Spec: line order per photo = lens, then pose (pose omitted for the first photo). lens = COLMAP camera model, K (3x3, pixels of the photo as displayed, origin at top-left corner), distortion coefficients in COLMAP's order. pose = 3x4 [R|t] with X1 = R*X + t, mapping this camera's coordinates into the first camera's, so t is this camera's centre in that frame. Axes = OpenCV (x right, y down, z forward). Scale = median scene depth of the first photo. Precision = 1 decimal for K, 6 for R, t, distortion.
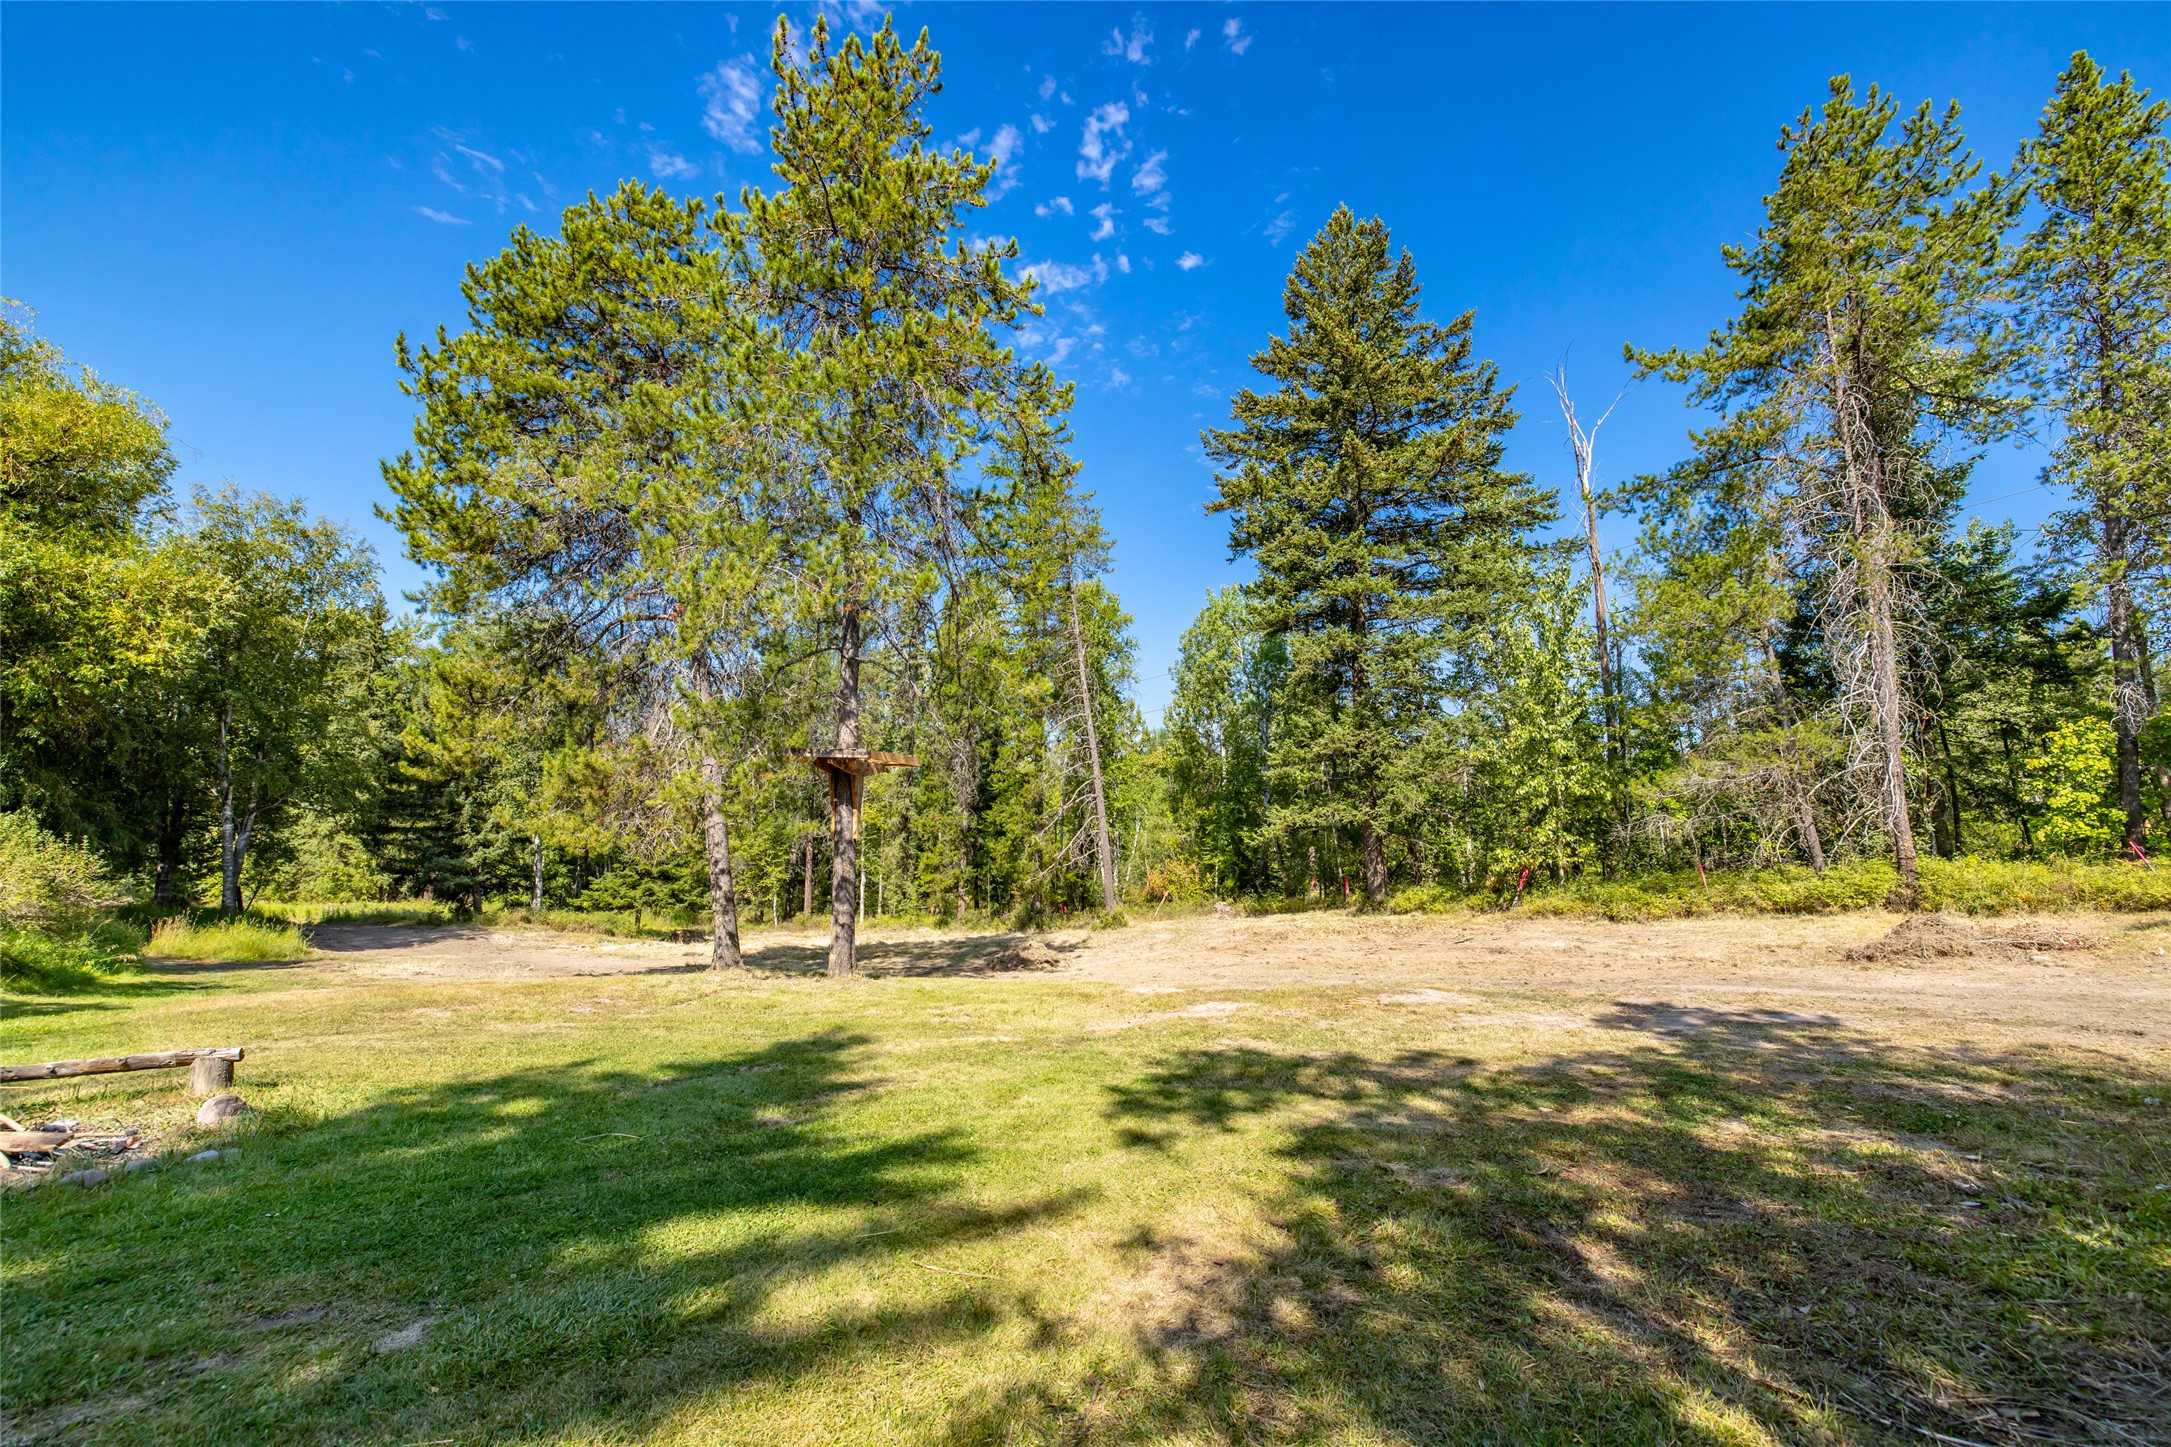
lens RADIAL K [[914.9, 0, 1086.9], [0, 914.9, 728.0], [0, 0, 1]] dist [0.001356, 0.000119]
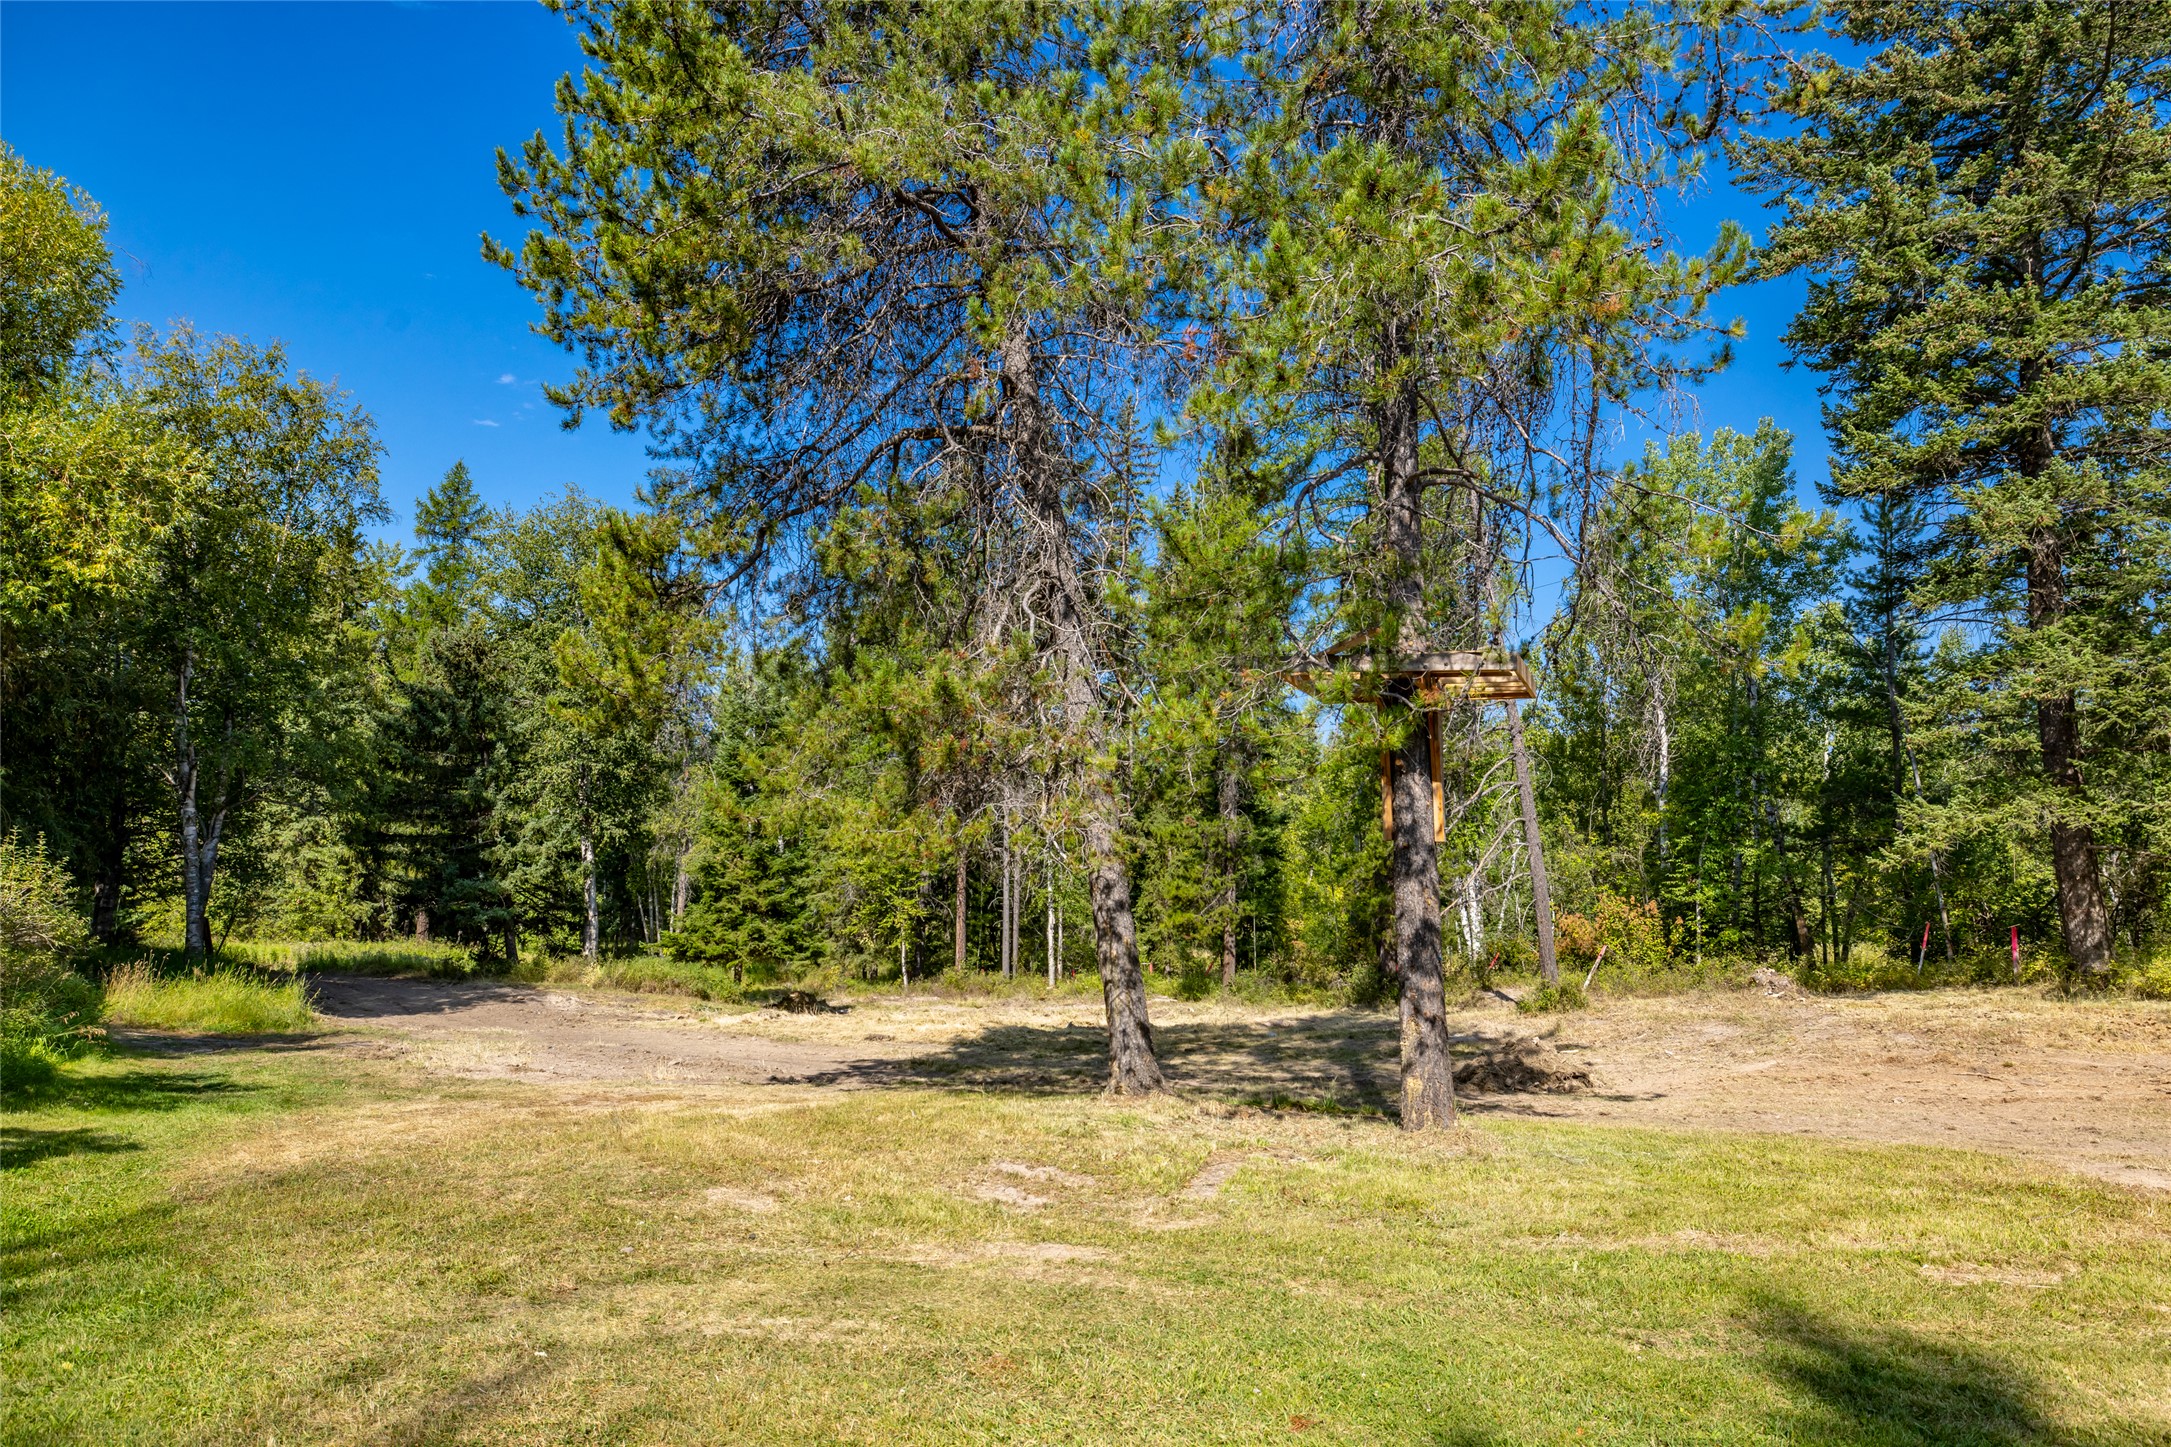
lens RADIAL K [[1319.3, 0, 1085.5], [0, 1319.3, 723.5], [0, 0, 1]] dist [-0.002978, 0.000296]
pose [[0.991050, -0.006349, -0.133338, -0.144720], [0.008372, 0.999858, 0.014618, 0.019205], [0.133226, -0.015604, 0.990963, 0.116908]]
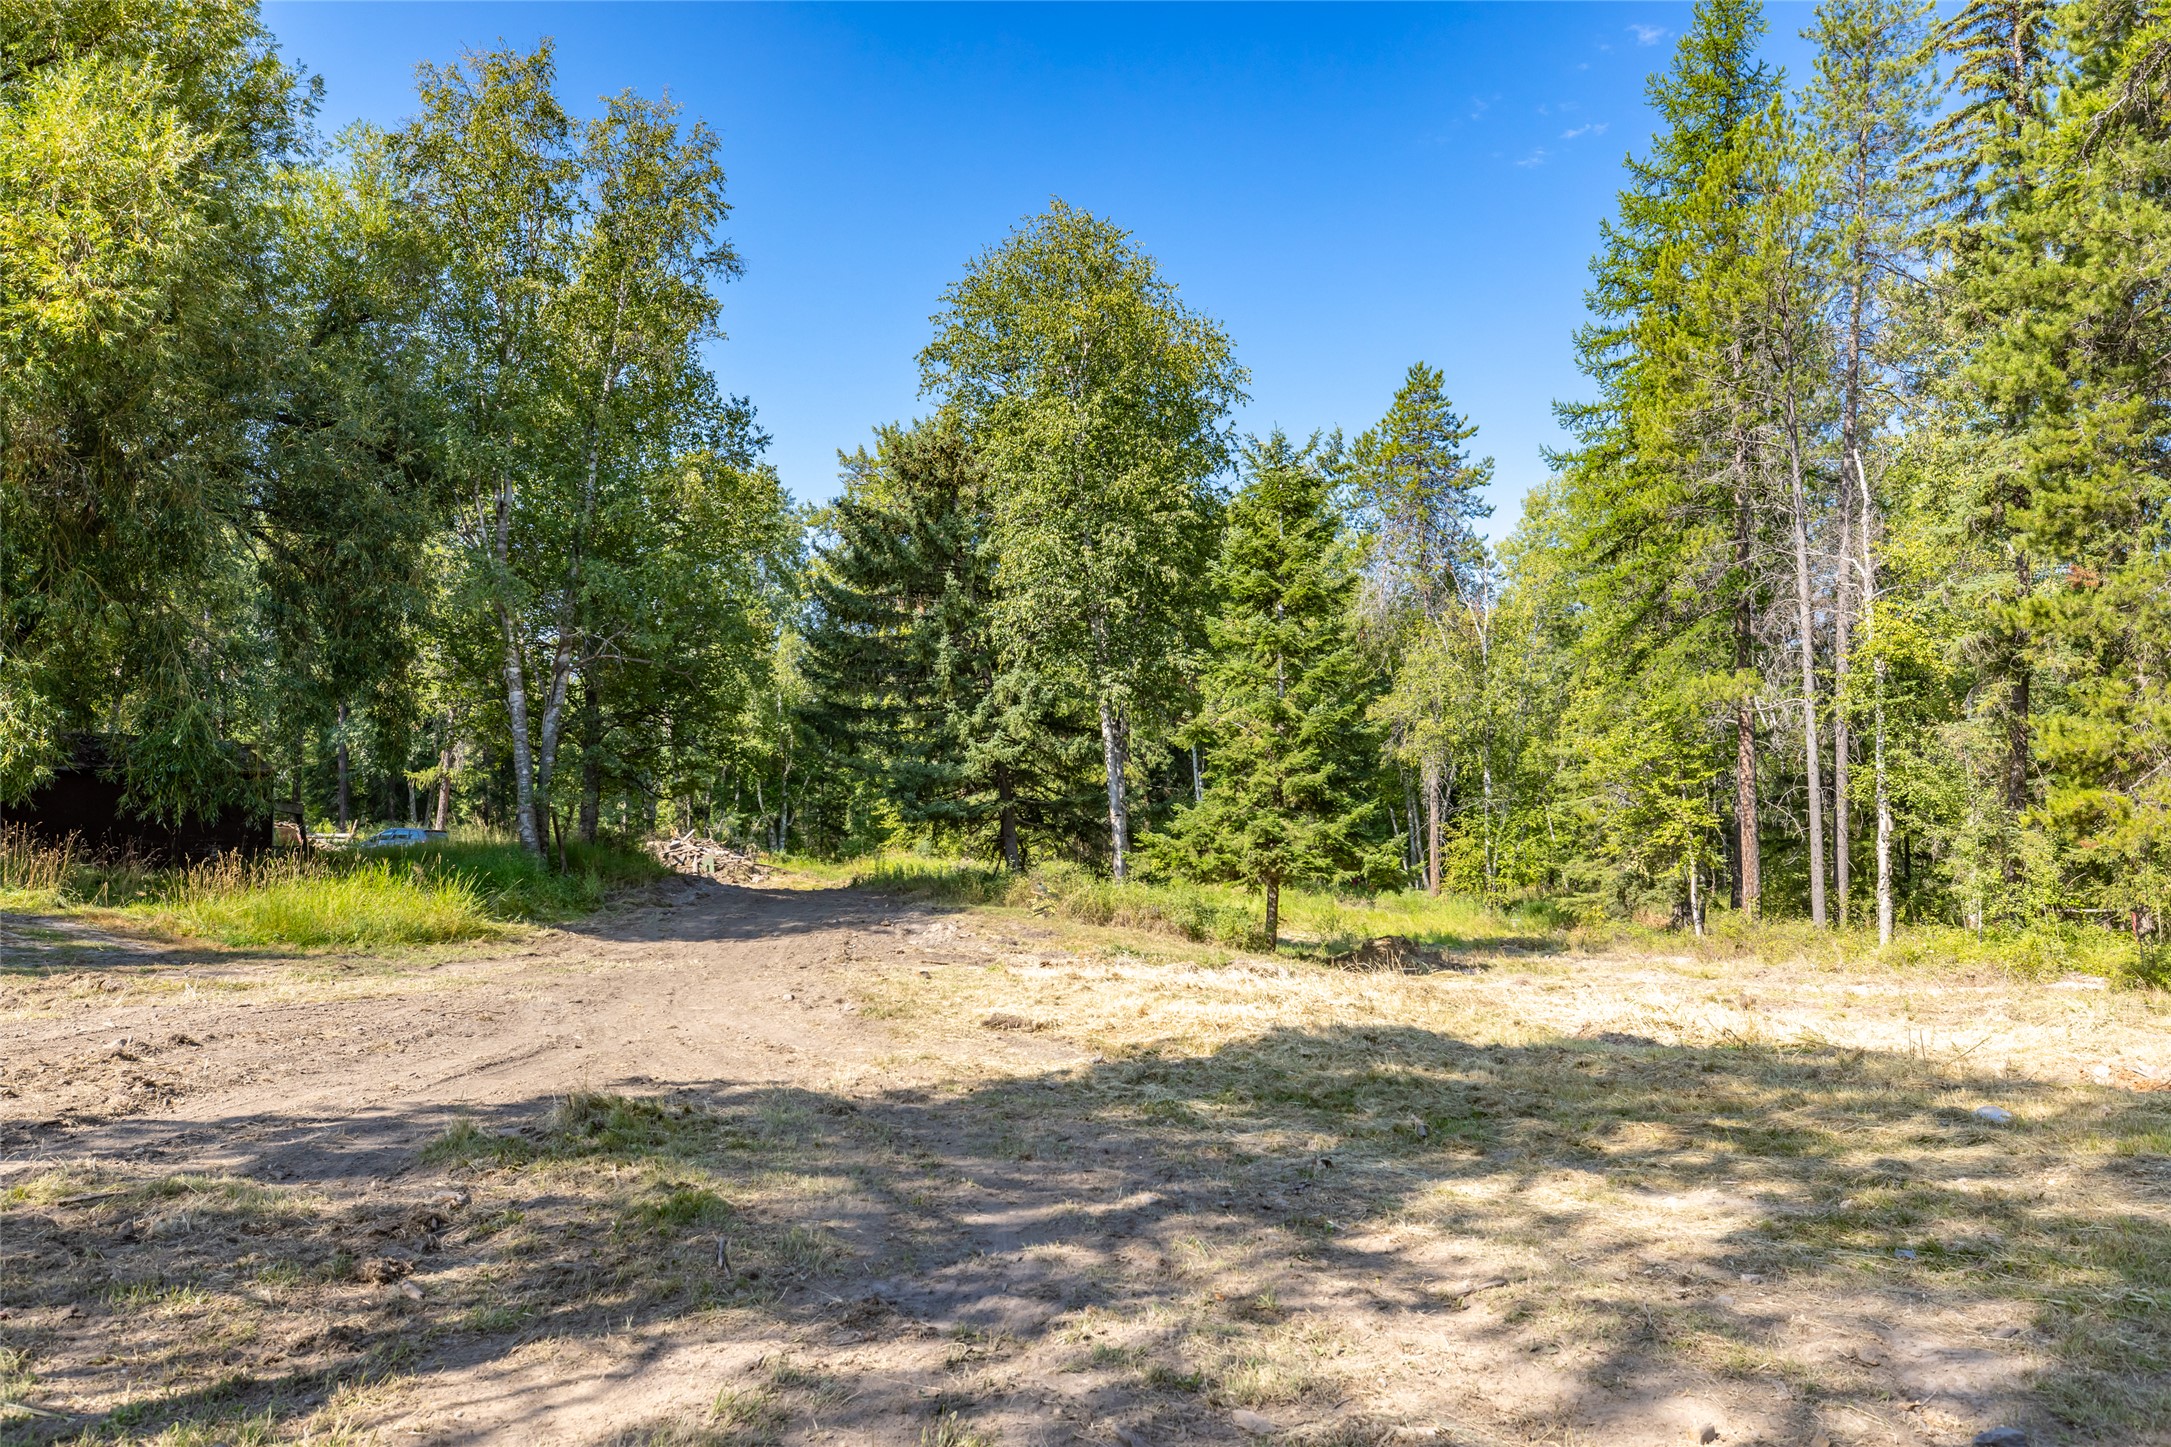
lens RADIAL K [[1545.1, 0, 1085.5], [0, 1545.1, 723.5], [0, 0, 1]] dist [-0.002338, -0.001341]
pose [[0.701408, -0.037070, -0.711795, -0.059881], [0.094102, 0.994721, 0.040924, 0.115281], [0.706521, -0.095686, 0.701194, 0.580697]]
